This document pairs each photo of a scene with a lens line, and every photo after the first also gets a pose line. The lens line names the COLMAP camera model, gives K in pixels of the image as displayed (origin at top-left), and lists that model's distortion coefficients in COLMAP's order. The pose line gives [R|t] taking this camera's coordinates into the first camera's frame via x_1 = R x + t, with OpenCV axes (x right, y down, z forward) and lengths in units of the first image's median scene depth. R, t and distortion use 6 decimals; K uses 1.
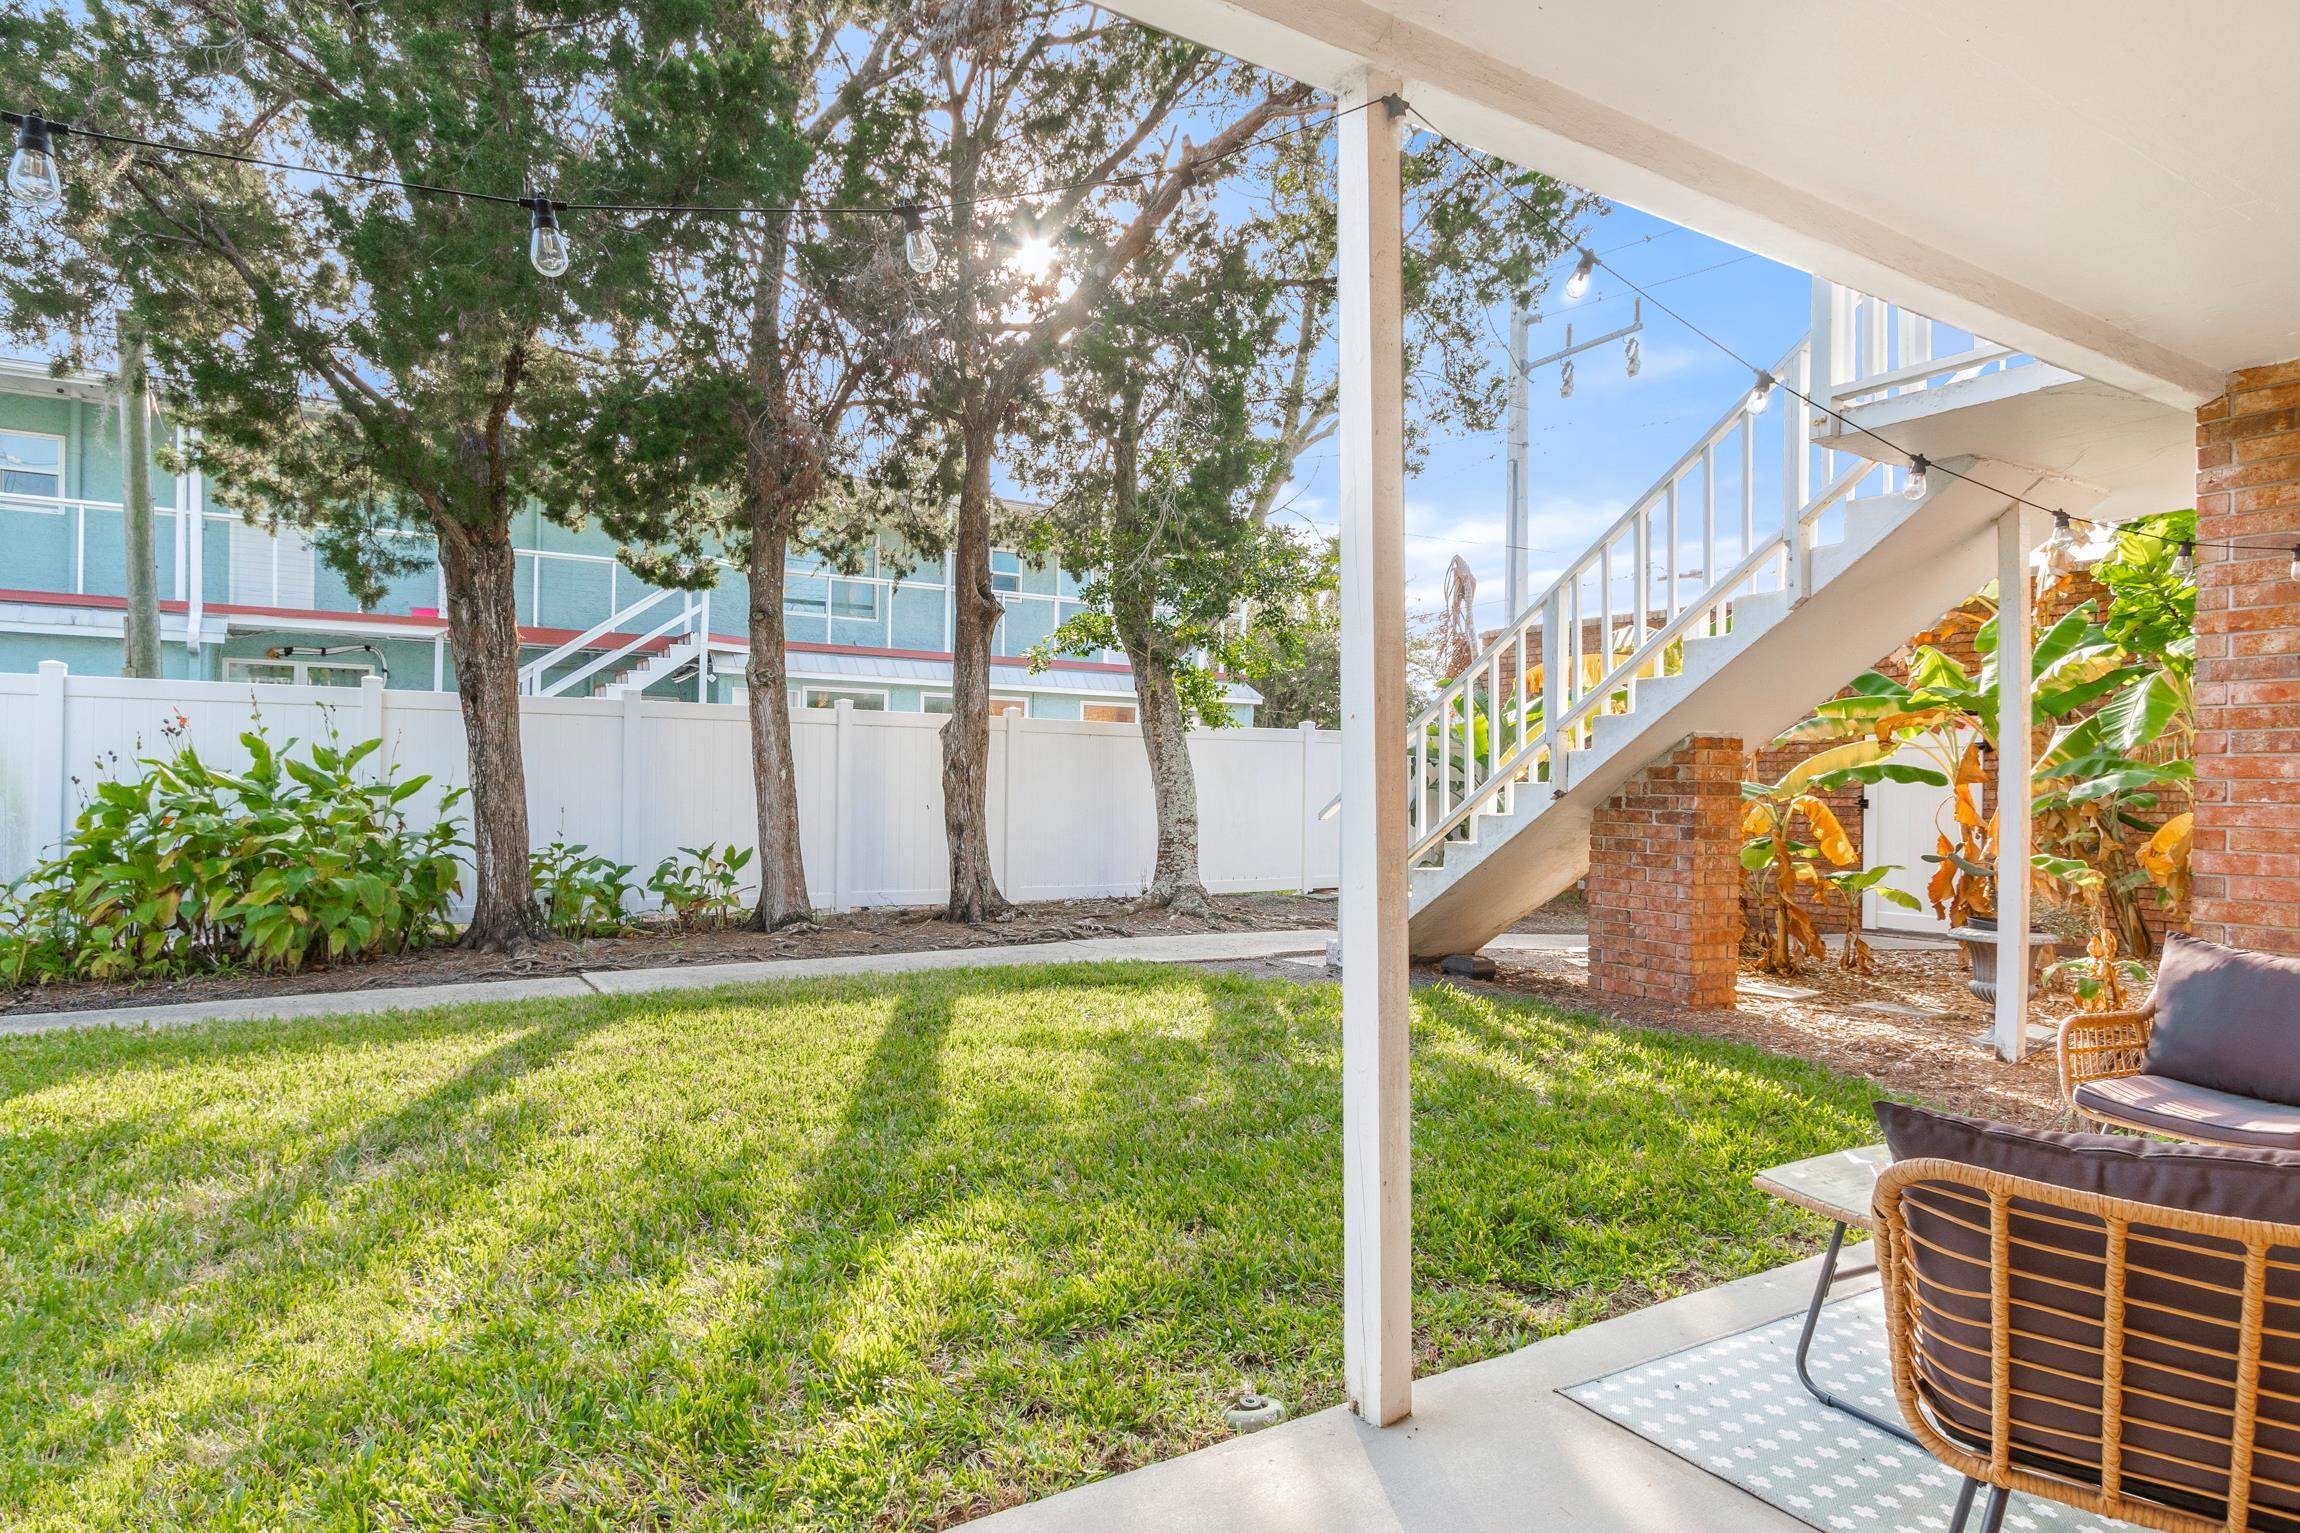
lens RADIAL K [[1324.7, 0, 1142.9], [0, 1324.7, 775.1], [0, 0, 1]] dist [-0.002895, -0.000132]
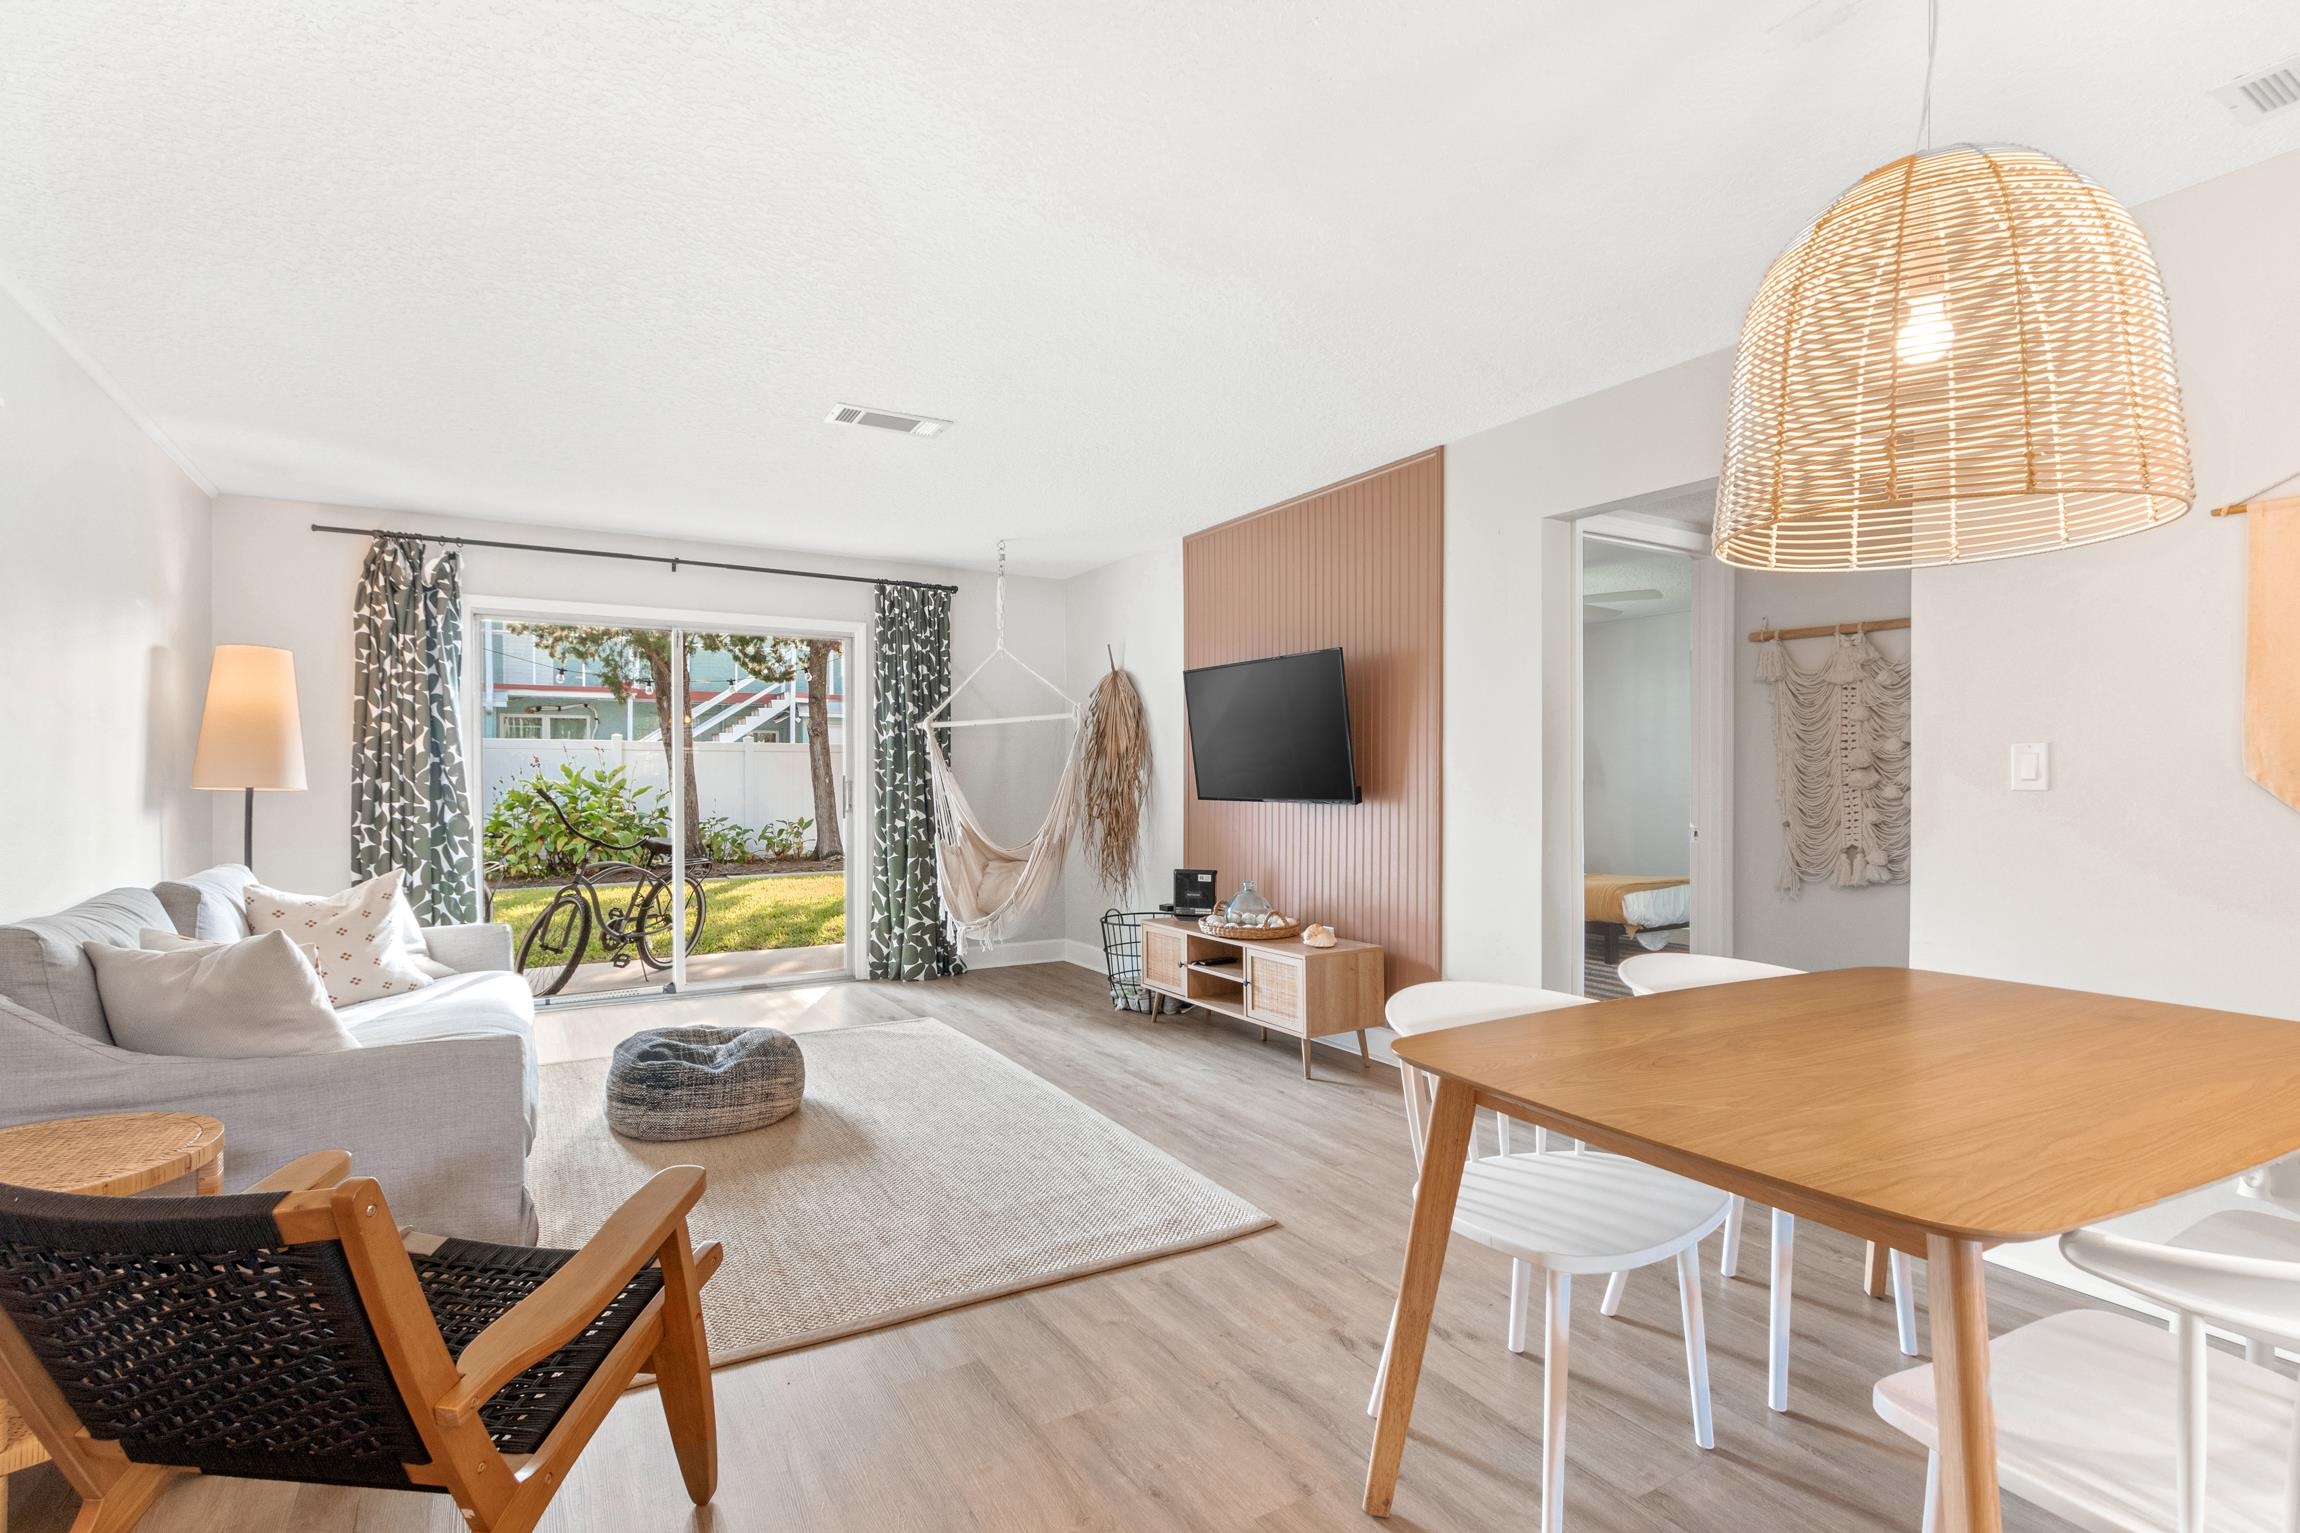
lens RADIAL K [[1096.6, 0, 1157.8], [0, 1096.6, 762.2], [0, 0, 1]] dist [0.001766, 0.000049]
pose [[0.999809, -0.016141, -0.011054, 0.232435], [0.016031, 0.999822, -0.009940, -0.003545], [0.011212, 0.009761, 0.999889, -0.607071]]
